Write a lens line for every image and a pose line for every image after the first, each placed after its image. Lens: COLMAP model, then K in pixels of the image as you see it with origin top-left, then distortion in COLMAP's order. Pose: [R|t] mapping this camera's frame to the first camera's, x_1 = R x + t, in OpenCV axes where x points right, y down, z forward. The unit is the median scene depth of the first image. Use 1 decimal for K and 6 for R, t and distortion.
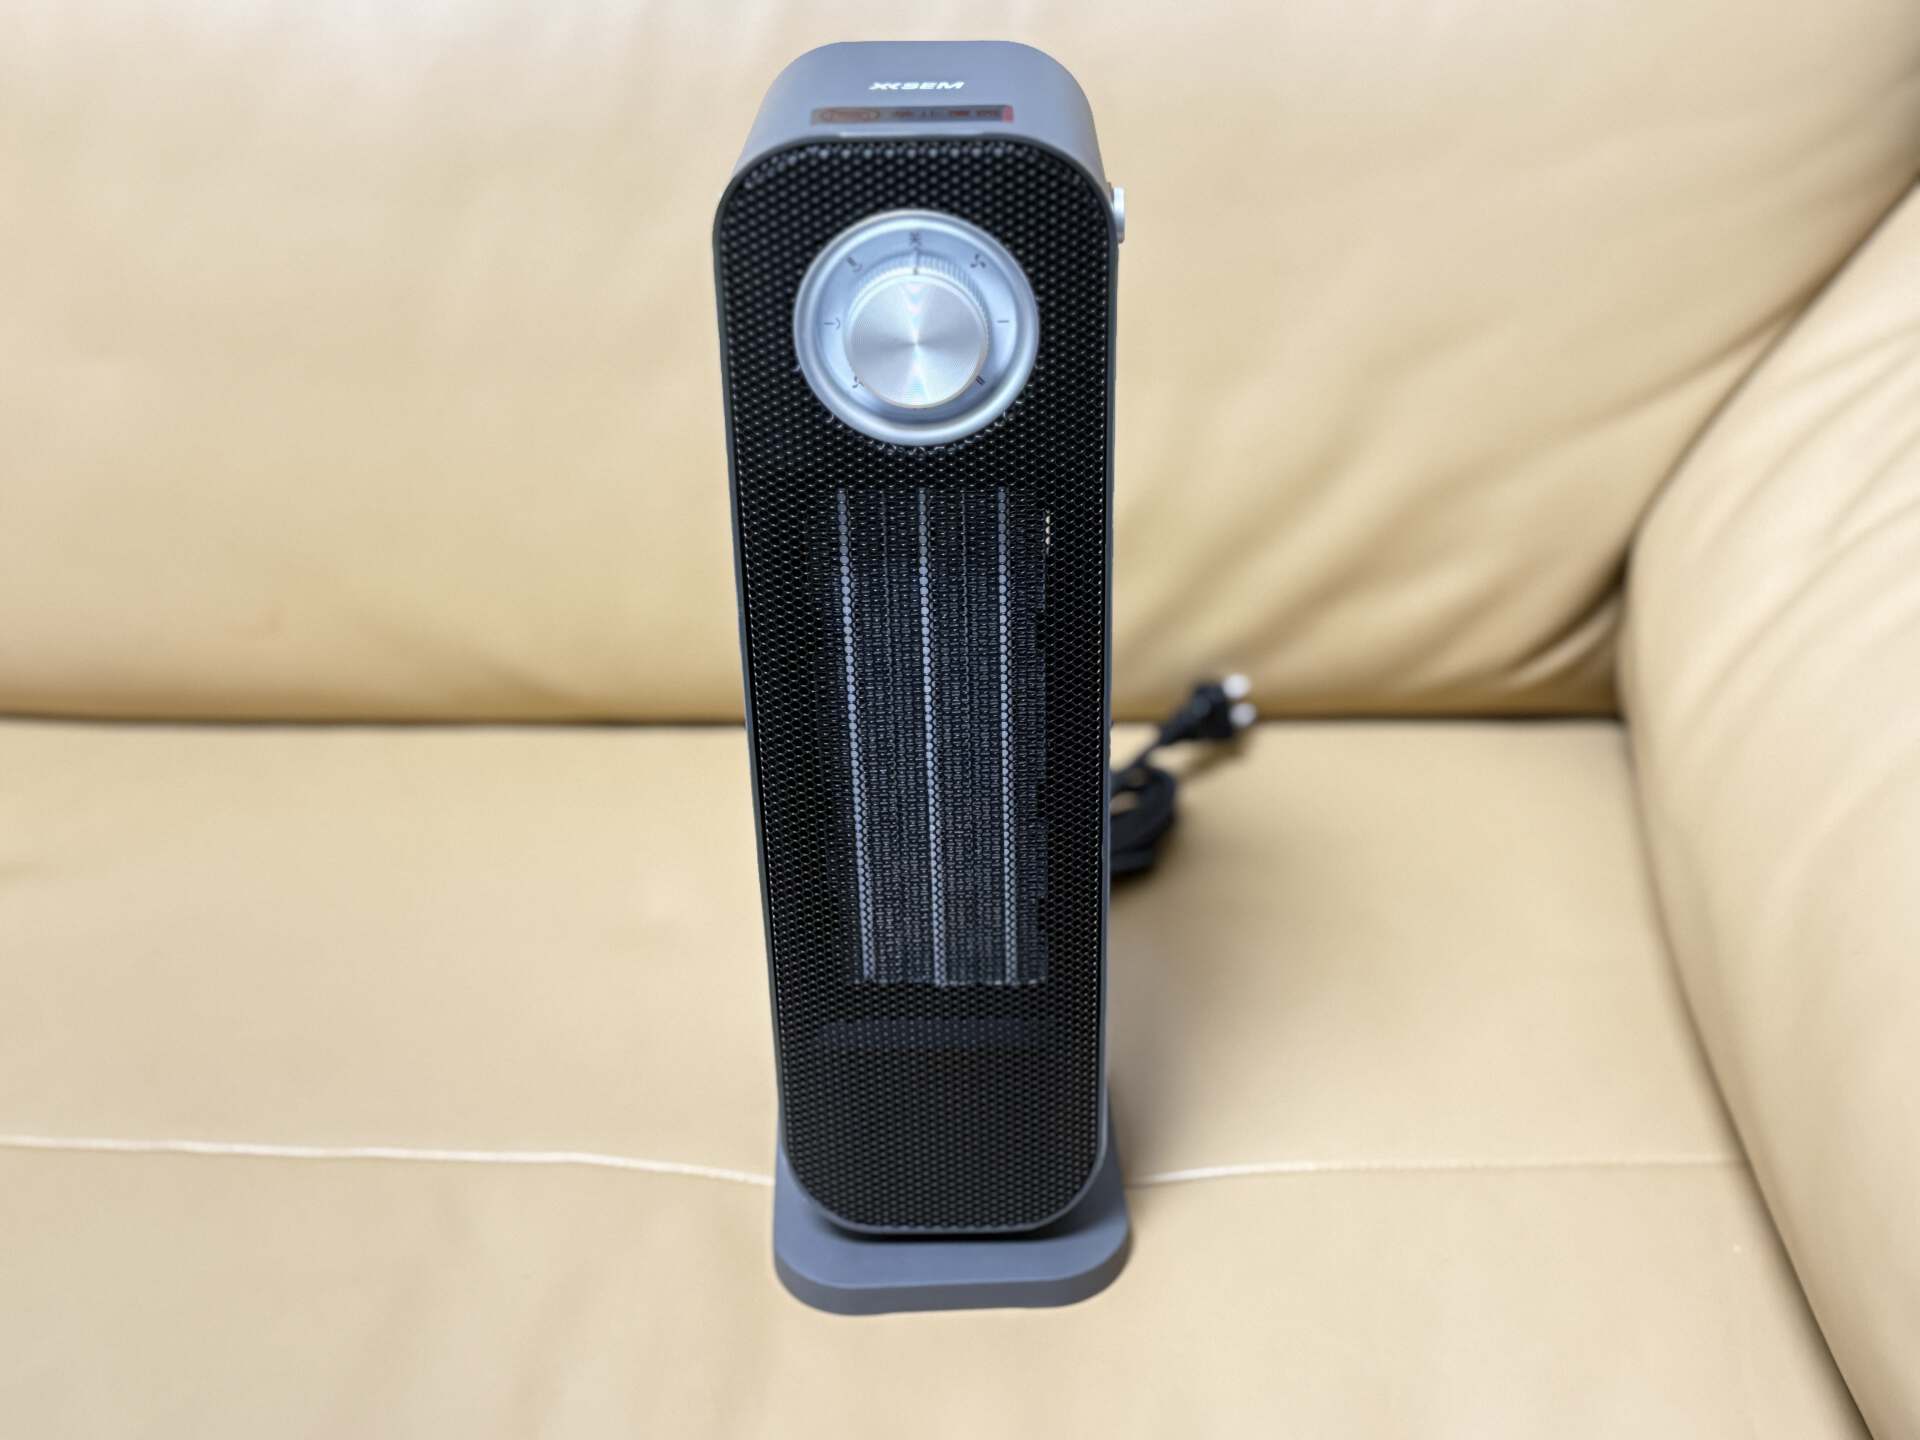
lens RADIAL K [[2327.2, 0, 949.6], [0, 2327.2, 729.6], [0, 0, 1]] dist [0.122807, 0.000000]
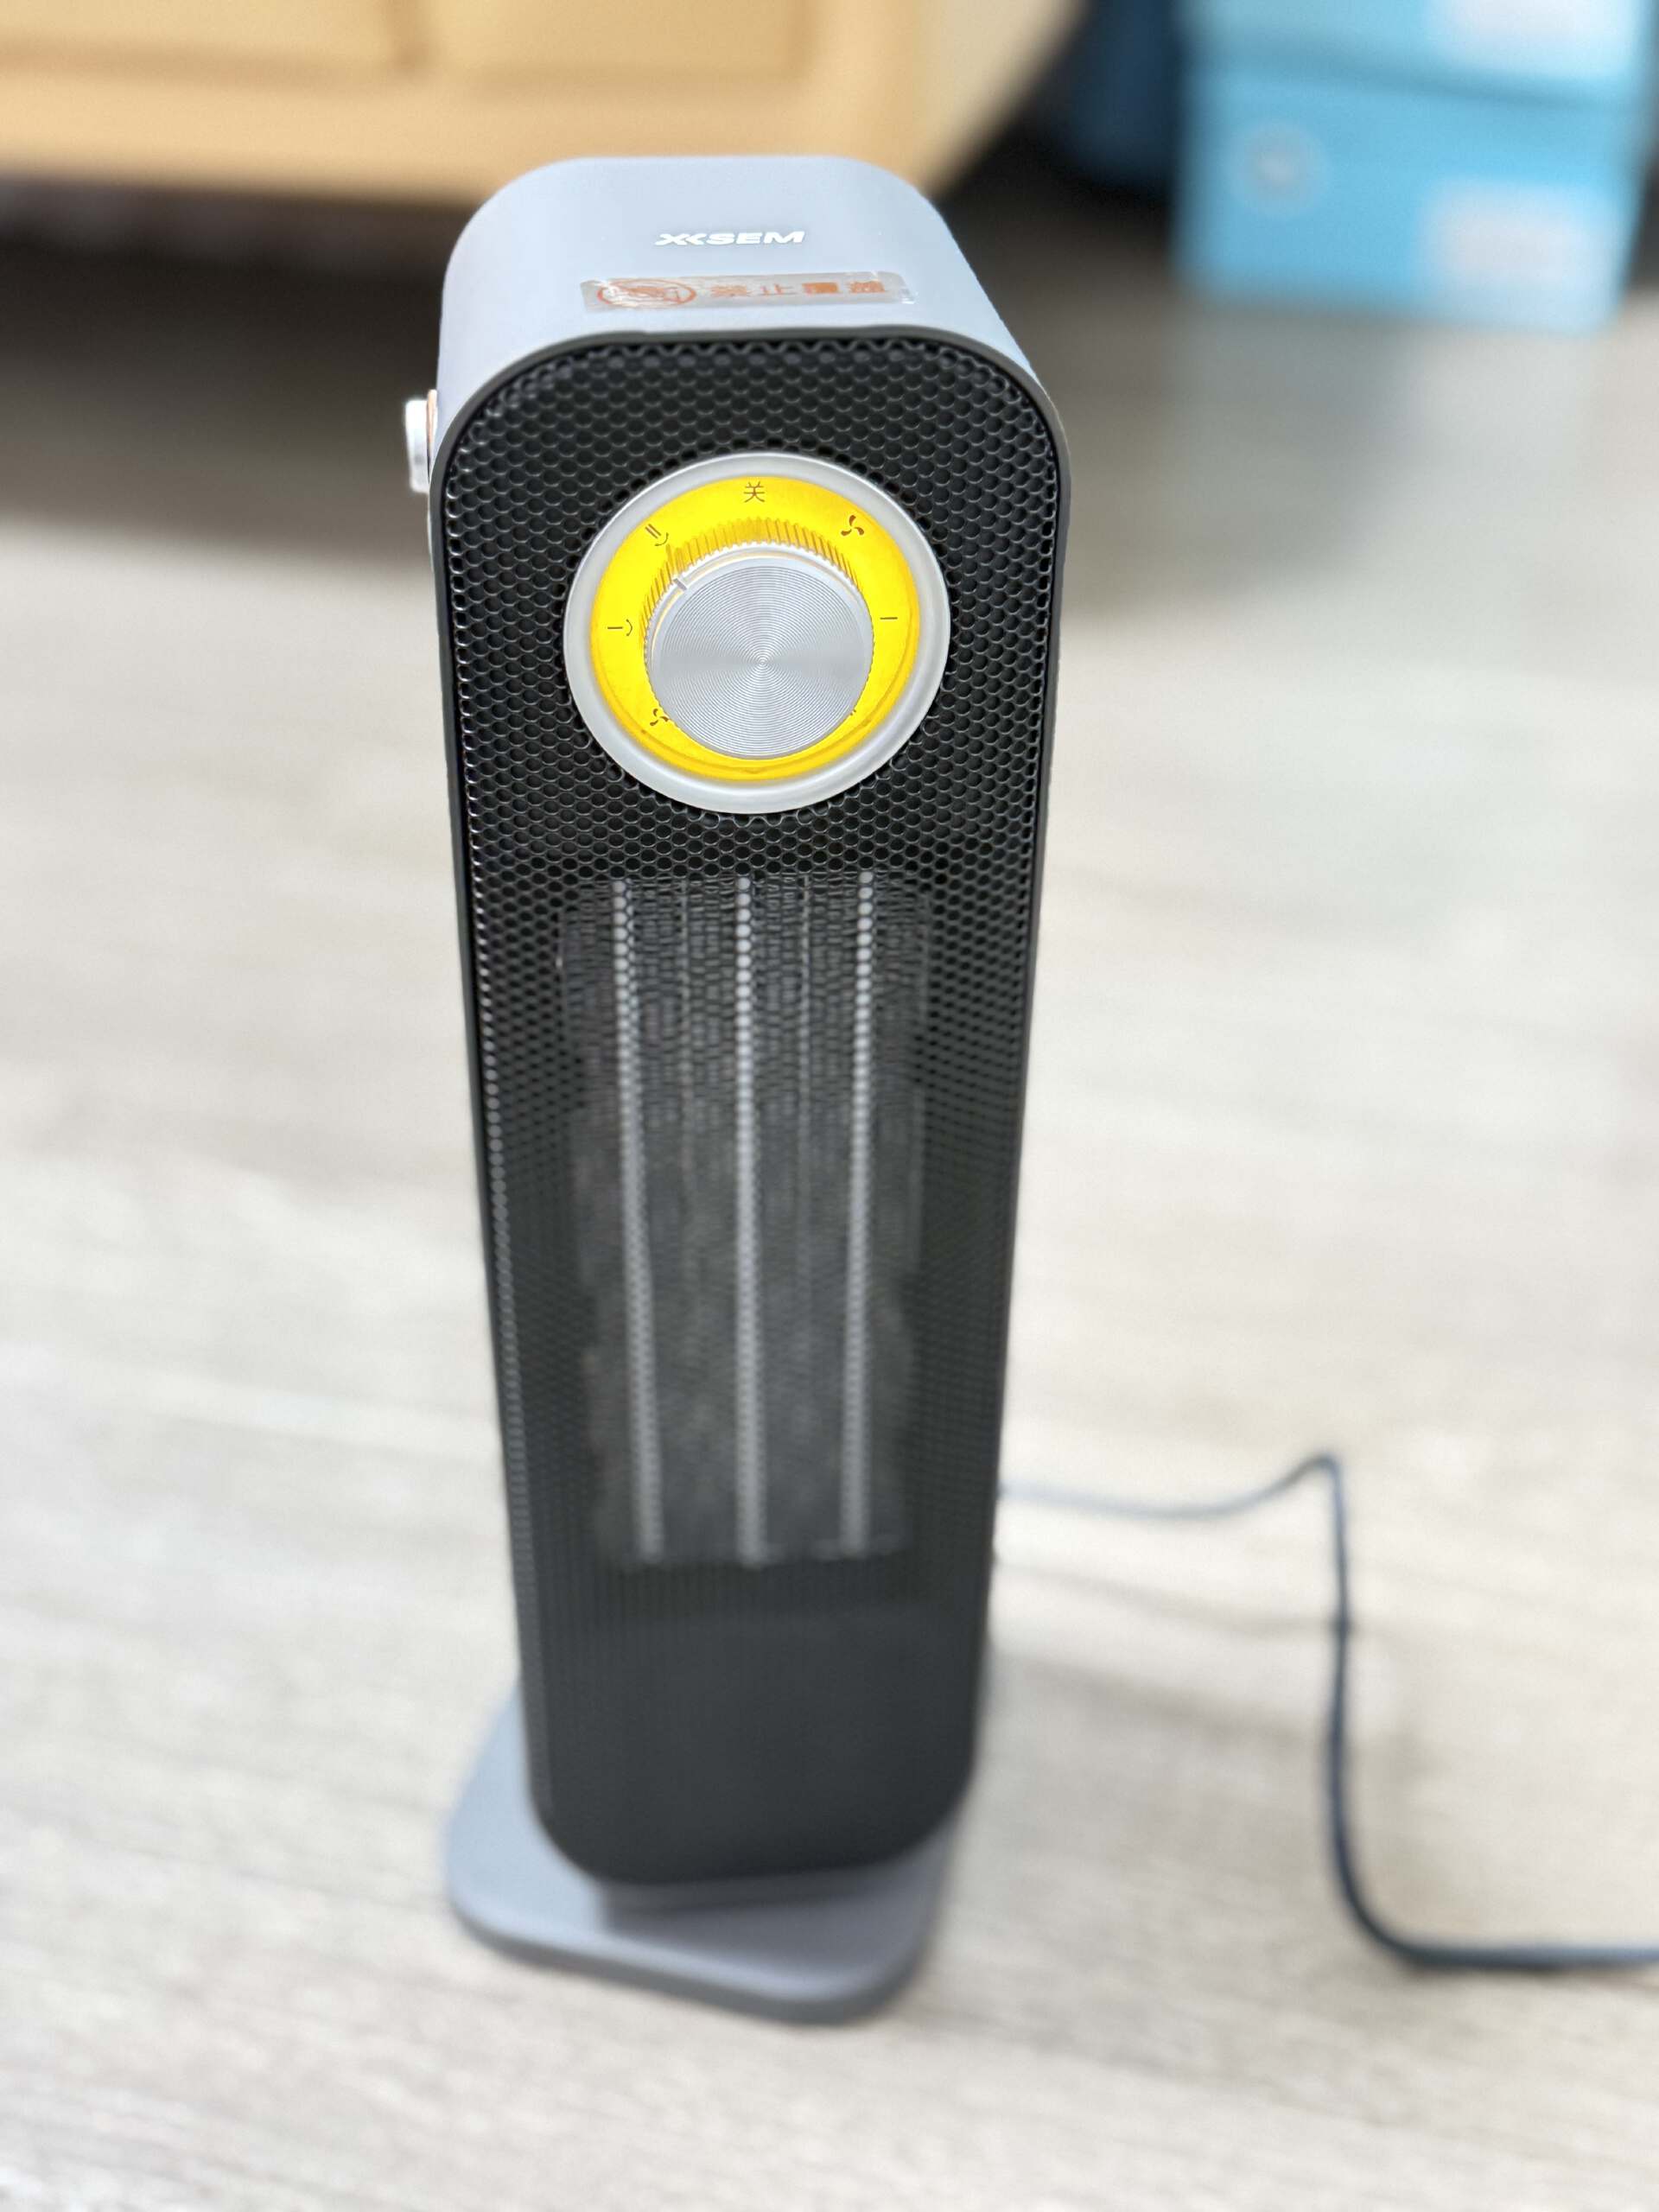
lens RADIAL K [[2681.1, 0, 808.2], [0, 2681.1, 1118.2], [0, 0, 1]] dist [0.122807, 0.000000]
pose [[0.989925, -0.049206, 0.132771, -0.104584], [0.038996, 0.996157, 0.078429, -0.098330], [-0.136120, -0.072461, 0.988039, 0.268143]]
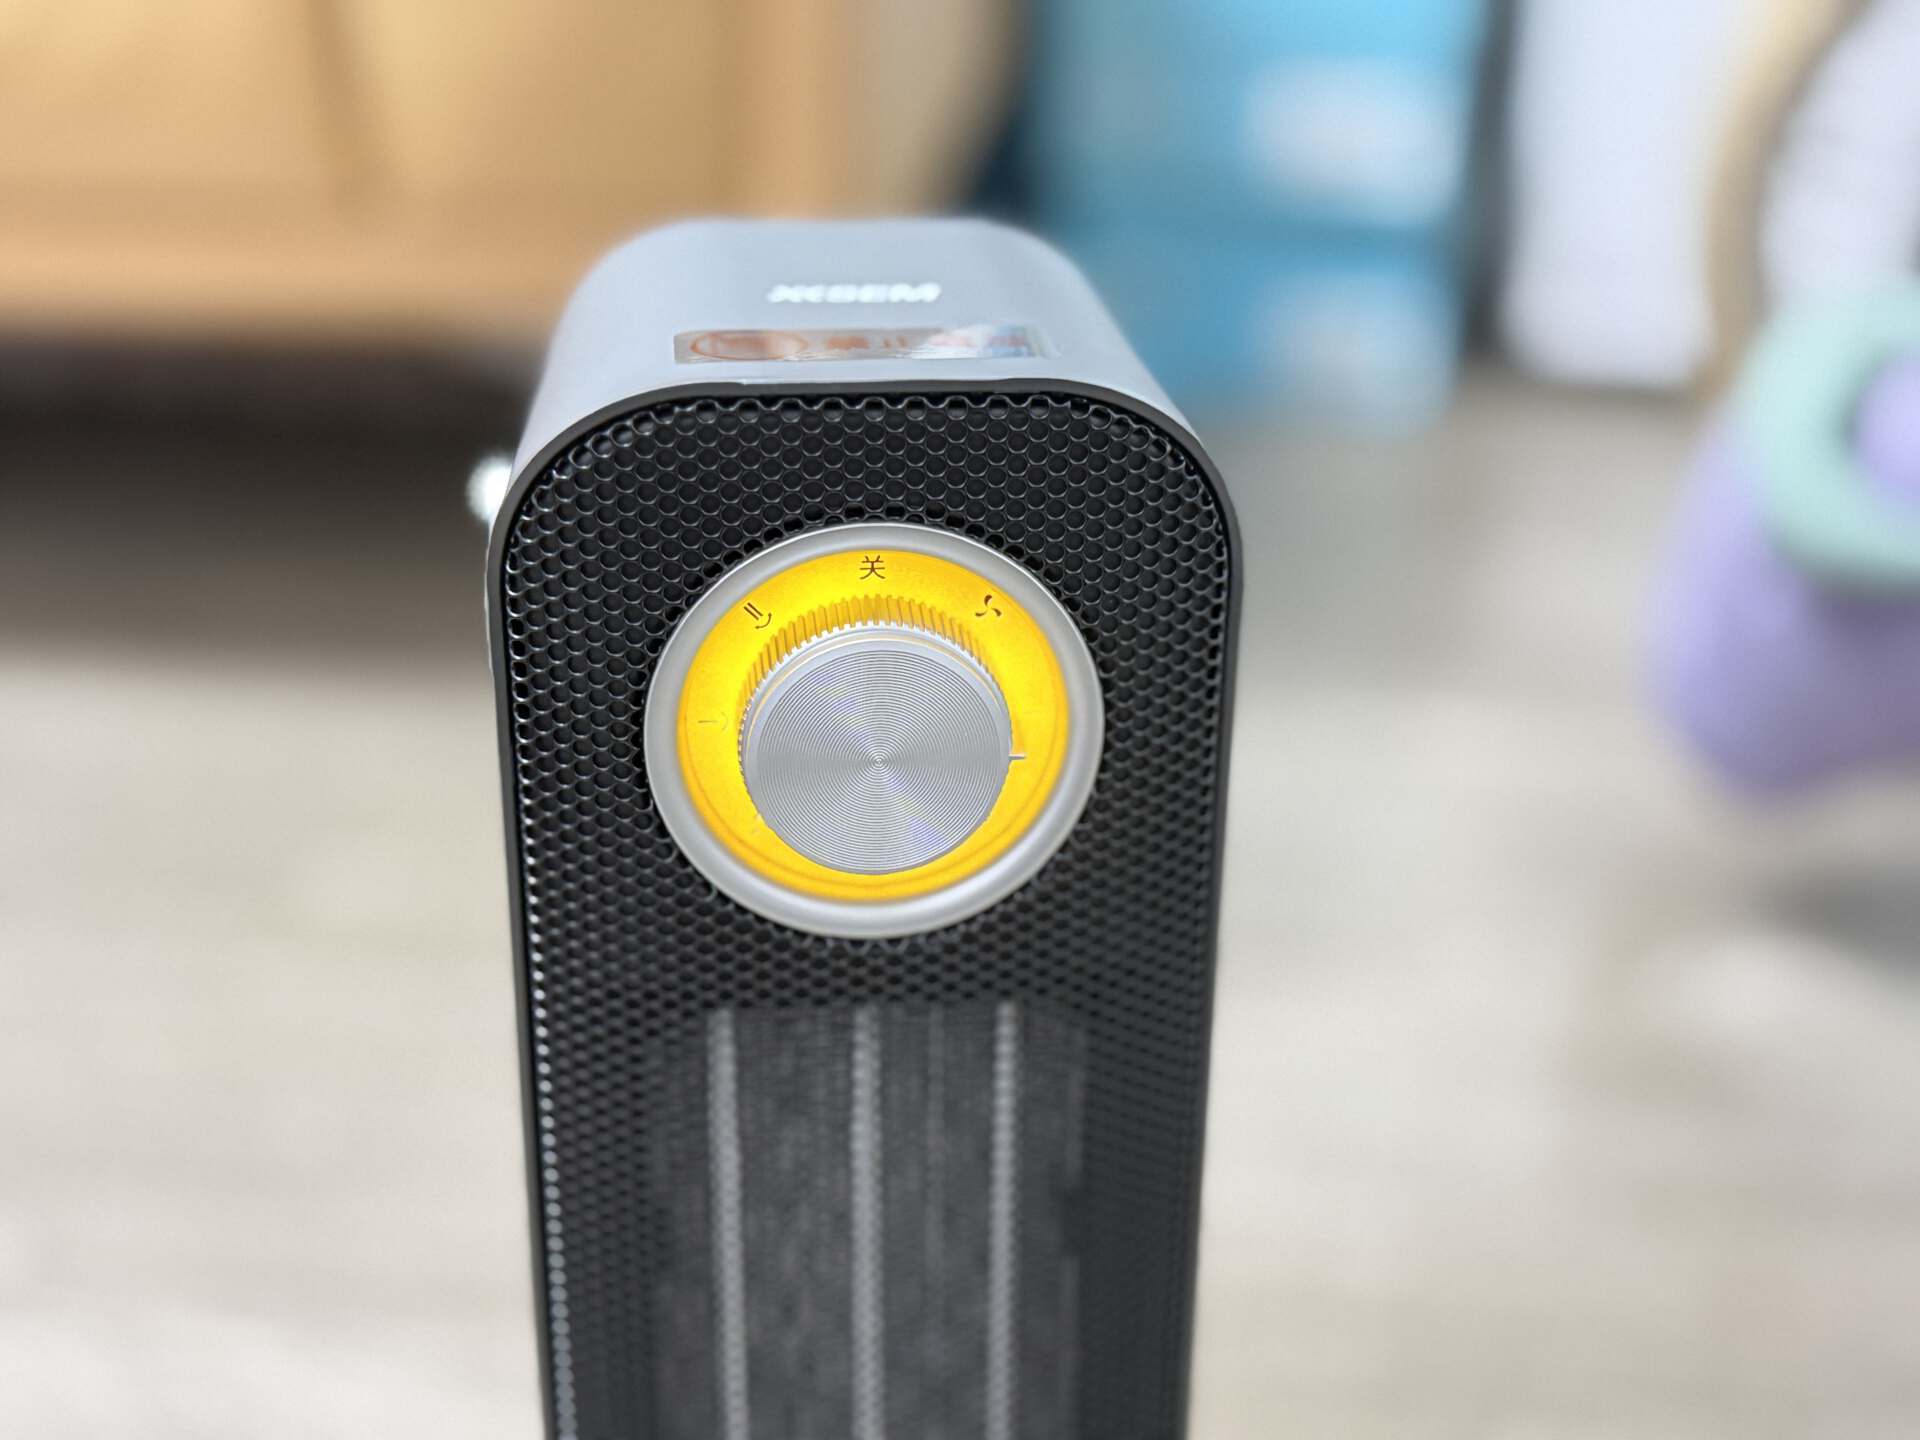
lens RADIAL K [[2327.2, 0, 963.7], [0, 2327.2, 714.7], [0, 0, 1]] dist [0.122807, 0.000000]
pose [[0.991596, -0.018652, 0.128024, -0.062870], [0.030658, 0.995244, -0.092459, -0.125966], [-0.125690, 0.095607, 0.987452, 0.471352]]
